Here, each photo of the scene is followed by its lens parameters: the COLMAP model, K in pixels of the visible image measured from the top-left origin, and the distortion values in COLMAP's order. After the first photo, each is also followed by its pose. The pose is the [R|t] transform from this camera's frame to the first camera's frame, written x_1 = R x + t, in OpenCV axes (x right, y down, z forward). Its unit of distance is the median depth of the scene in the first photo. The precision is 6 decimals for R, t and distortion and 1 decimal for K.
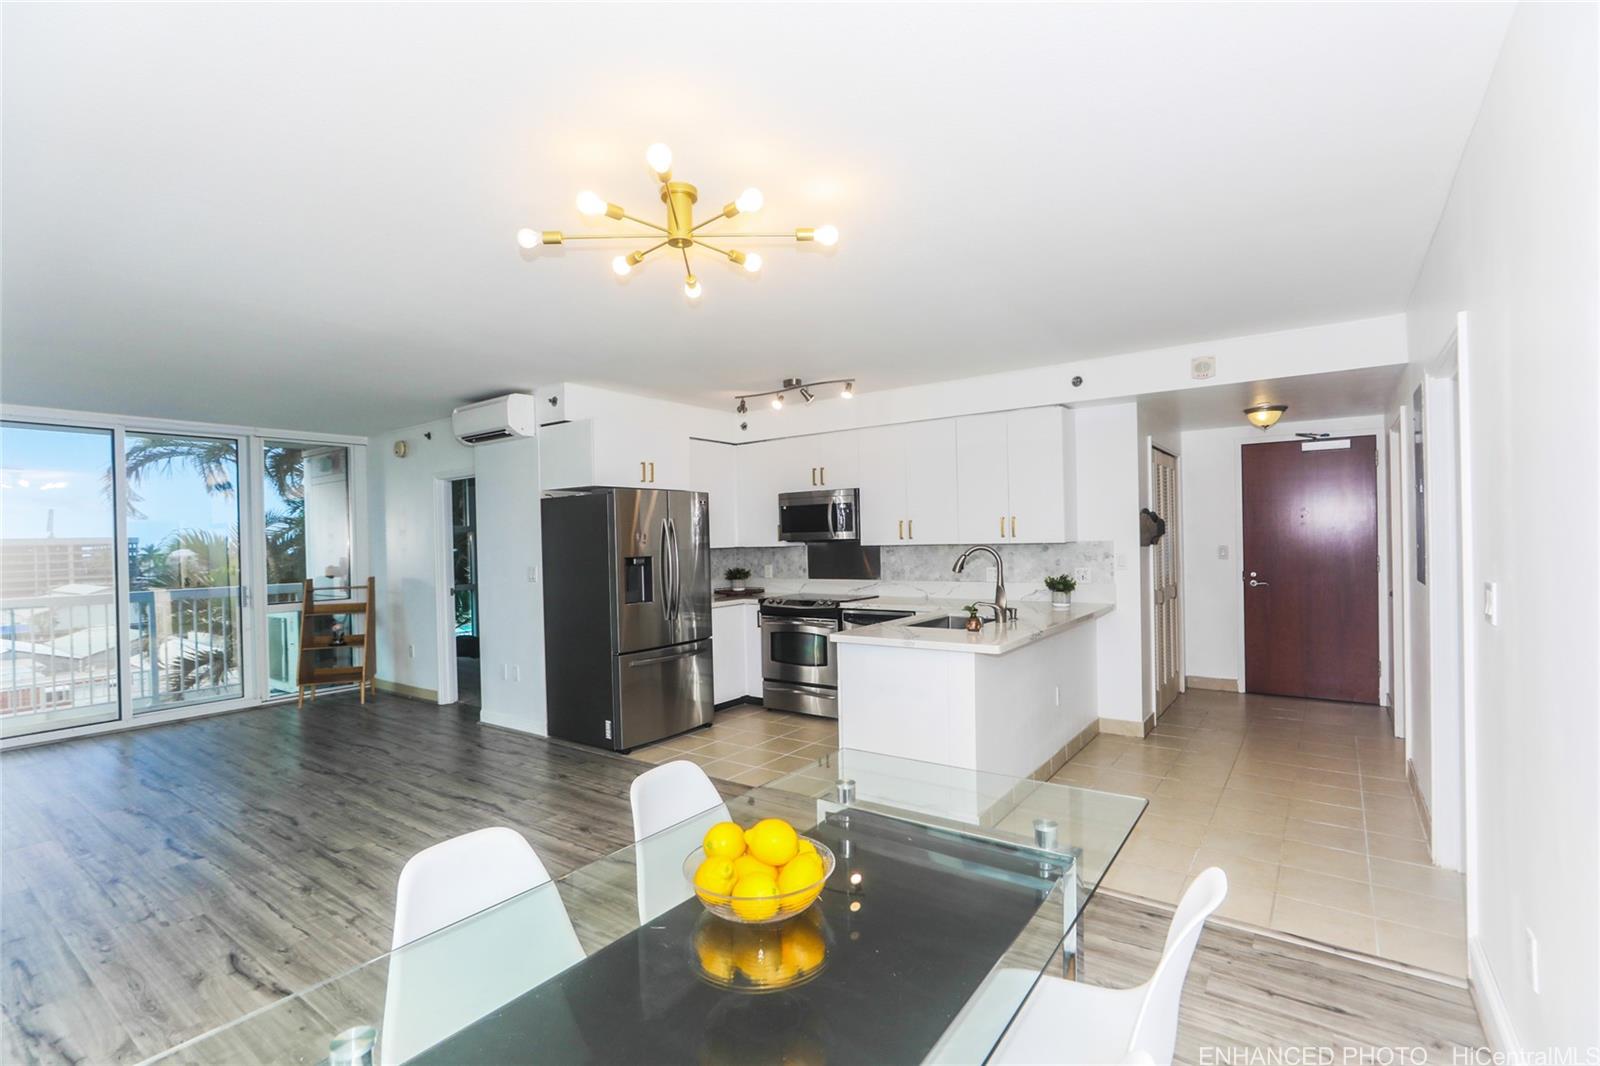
lens RADIAL K [[727.3, 0, 804.8], [0, 727.3, 538.5], [0, 0, 1]] dist [-0.031482, 0.013780]
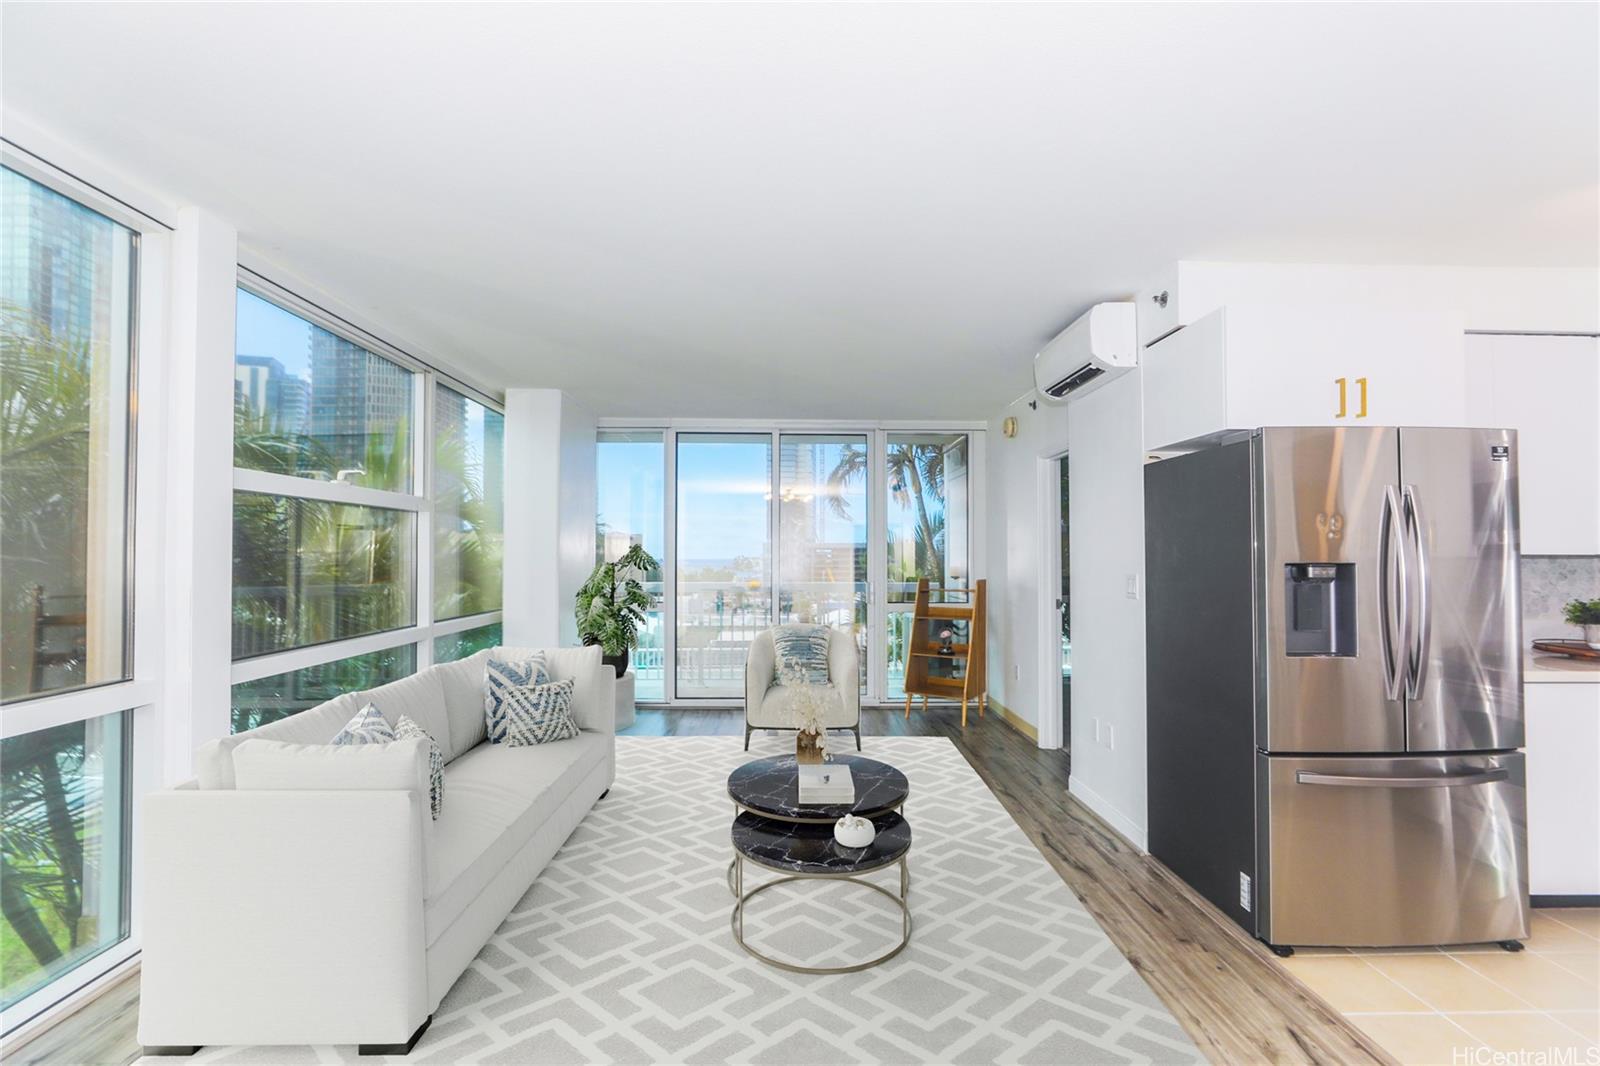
lens RADIAL K [[727.3, 0, 804.8], [0, 727.3, 538.5], [0, 0, 1]] dist [-0.031482, 0.013780]
pose [[0.609183, 0.007098, -0.792998, -0.050396], [-0.018192, 0.999822, -0.005026, 0.015383], [0.792821, 0.017488, 0.609204, 0.384350]]
